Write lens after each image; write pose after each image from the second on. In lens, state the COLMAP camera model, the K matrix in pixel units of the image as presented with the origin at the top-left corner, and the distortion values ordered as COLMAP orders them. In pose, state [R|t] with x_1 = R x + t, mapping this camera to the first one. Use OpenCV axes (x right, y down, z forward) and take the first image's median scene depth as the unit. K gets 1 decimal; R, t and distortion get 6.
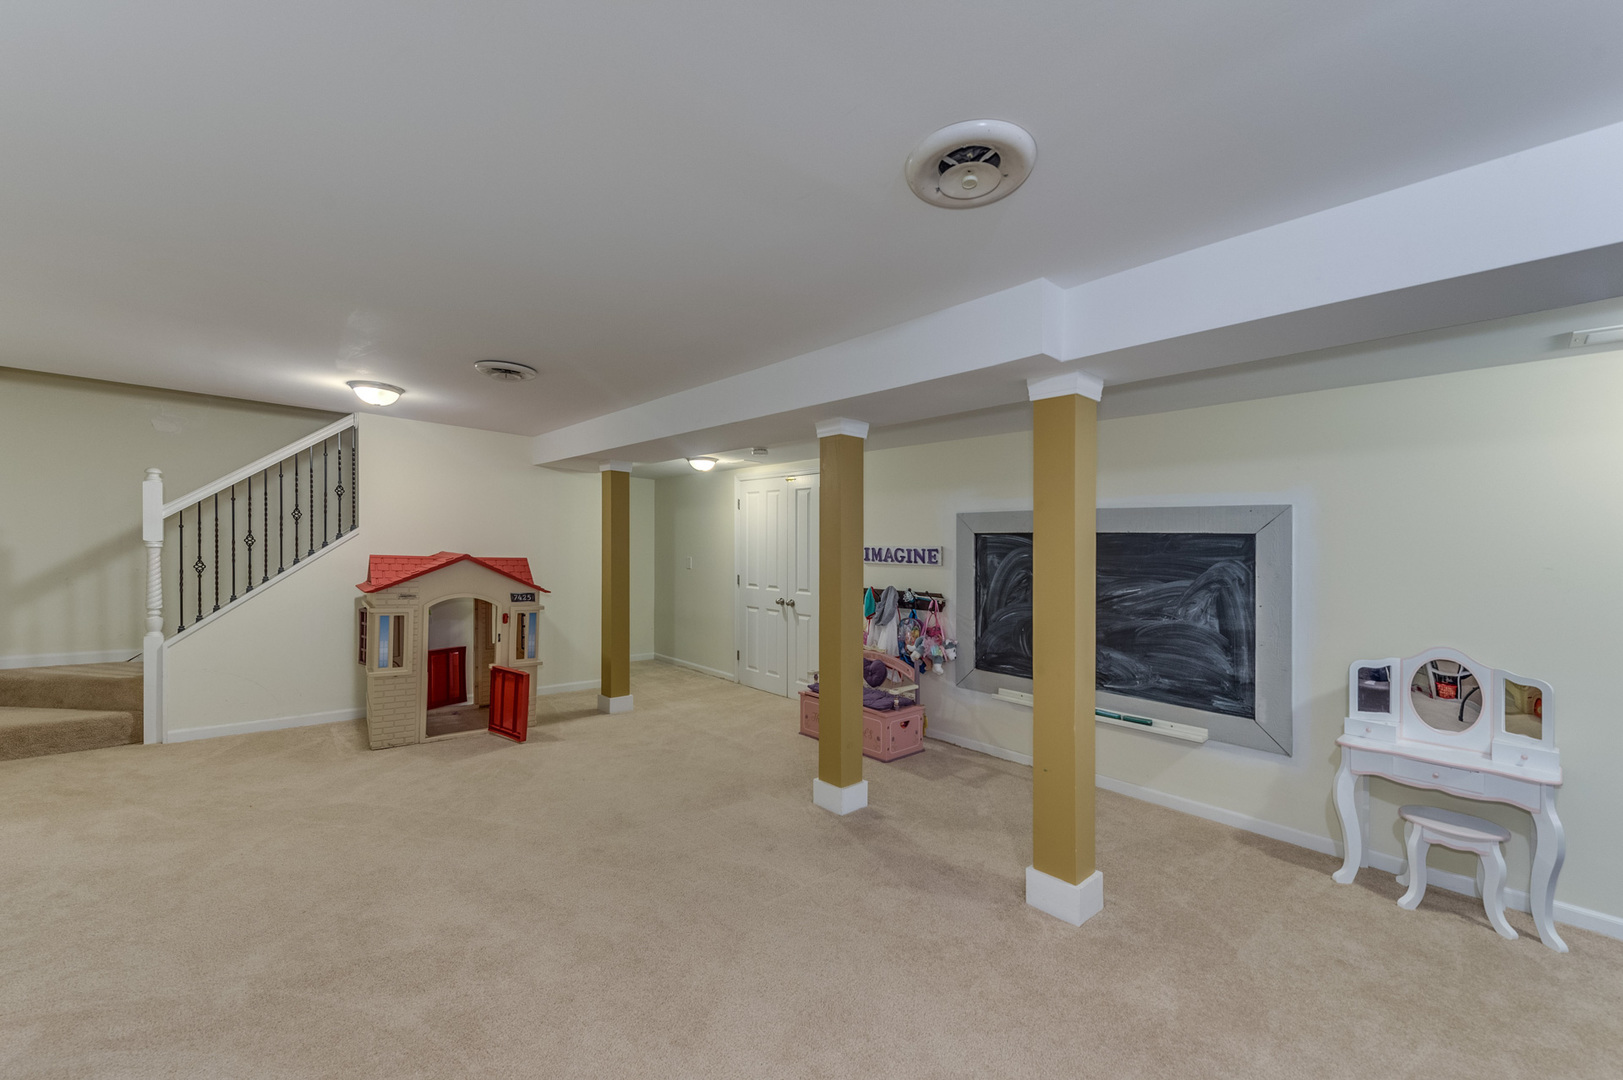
lens RADIAL K [[641.9, 0, 811.5], [0, 641.9, 540.0], [0, 0, 1]] dist [-0.000821, -0.000136]
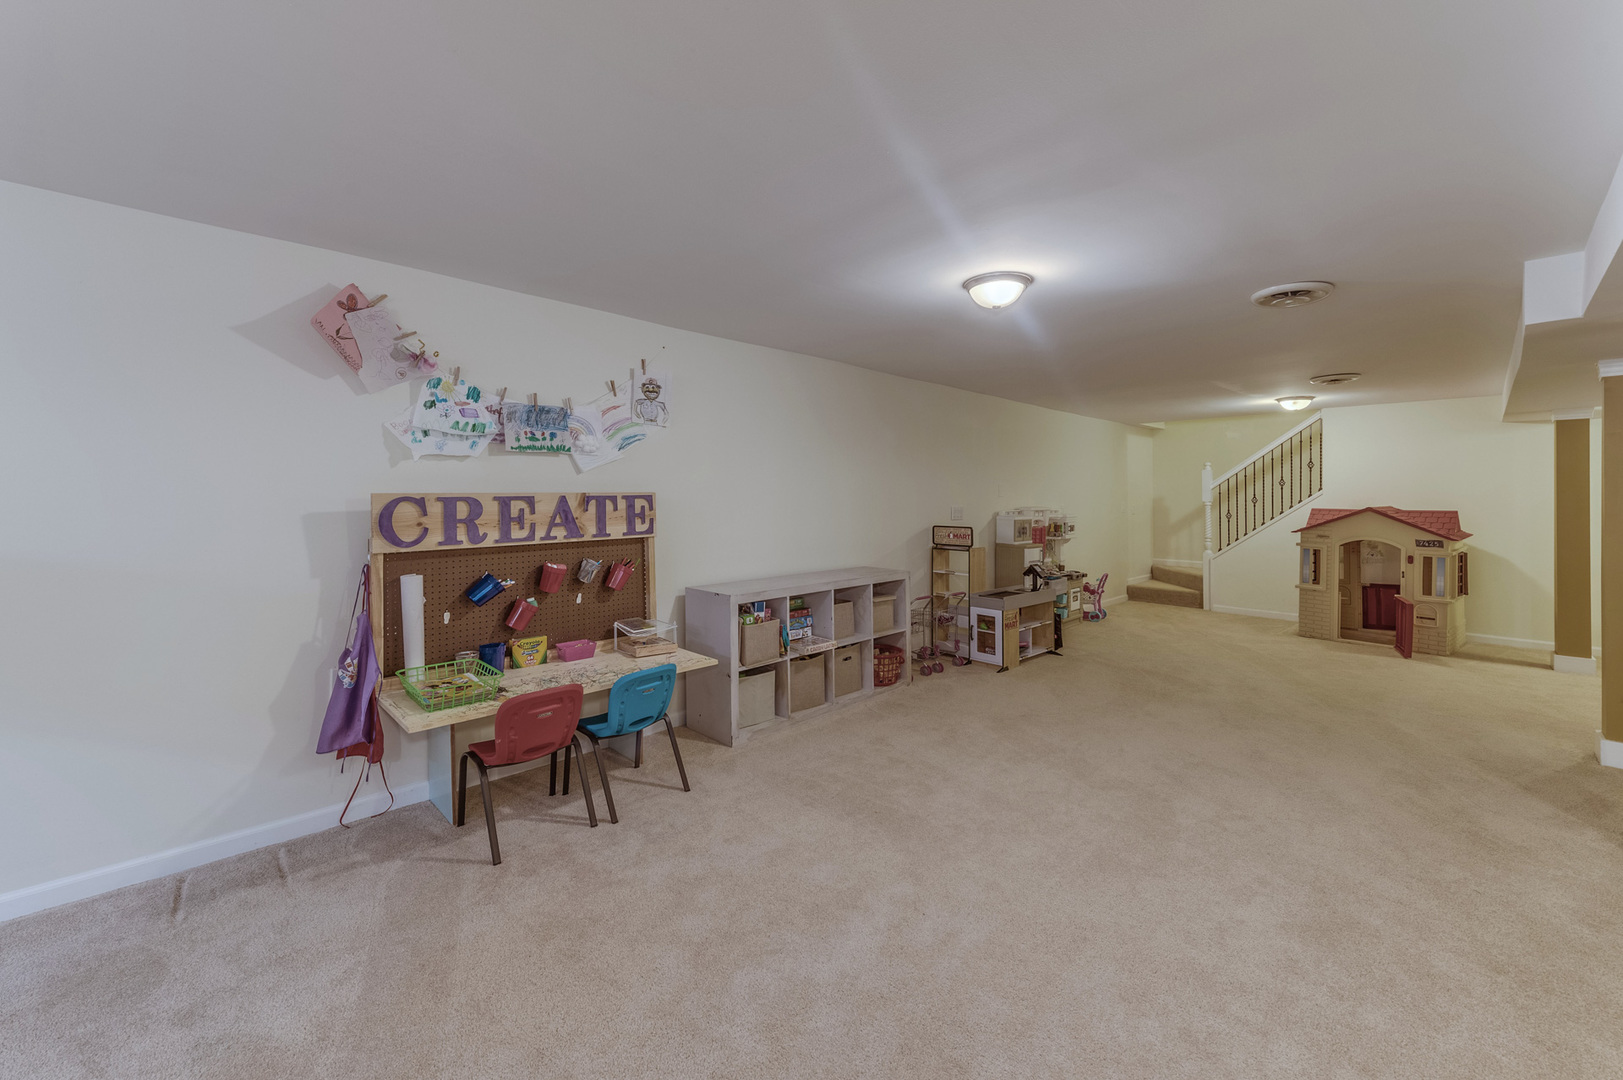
lens RADIAL K [[635.0, 0, 799.8], [0, 635.0, 515.2], [0, 0, 1]] dist [0.023991, 0.000071]
pose [[0.003177, 0.004833, -0.999983, 0.805900], [0.016050, 0.999859, 0.004883, 0.012892], [0.999866, -0.016065, 0.003099, -0.181966]]
